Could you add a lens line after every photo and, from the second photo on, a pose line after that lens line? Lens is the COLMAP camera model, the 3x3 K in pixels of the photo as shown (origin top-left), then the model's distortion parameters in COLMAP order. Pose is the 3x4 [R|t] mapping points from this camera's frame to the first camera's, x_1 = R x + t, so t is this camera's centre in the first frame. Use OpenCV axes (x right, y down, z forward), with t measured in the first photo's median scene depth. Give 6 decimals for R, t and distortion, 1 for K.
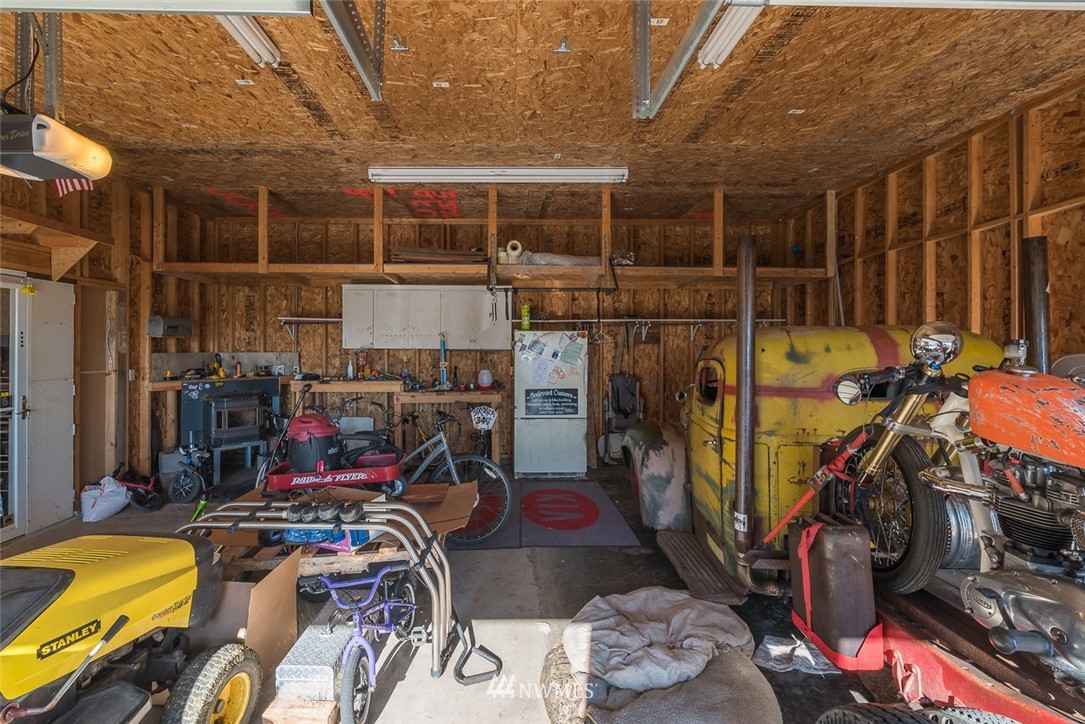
lens RADIAL K [[525.5, 0, 504.4], [0, 525.5, 361.5], [0, 0, 1]] dist [0.001193, 0.000120]
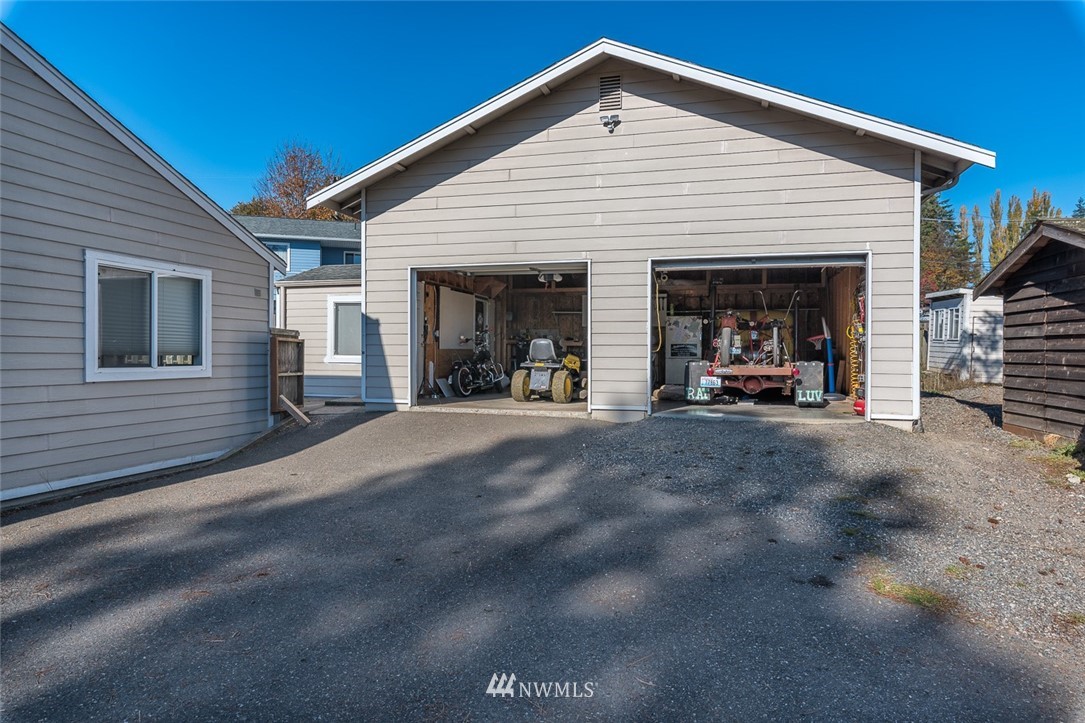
lens RADIAL K [[638.6, 0, 542.5], [0, 638.6, 361.5], [0, 0, 1]] dist [0.001081, 0.000577]
pose [[0.961414, 0.006056, -0.275040, 0.239913], [-0.009296, 0.999902, -0.010475, 0.148405], [0.274949, 0.012627, 0.961376, -1.529549]]
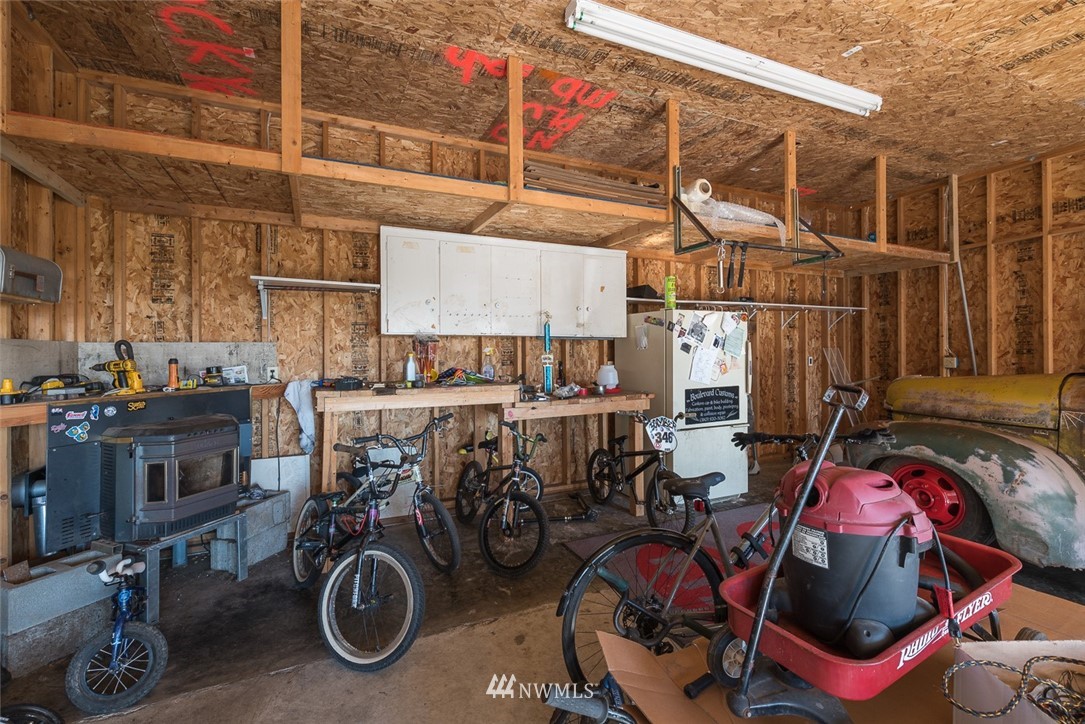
lens RADIAL K [[497.7, 0, 542.5], [0, 497.7, 362.0], [0, 0, 1]] dist [0.000394, -0.000104]
pose [[0.893093, -0.014945, 0.449624, -0.433475], [0.019298, 0.999801, -0.005098, 0.013723], [-0.449458, 0.013230, 0.893203, 0.455261]]
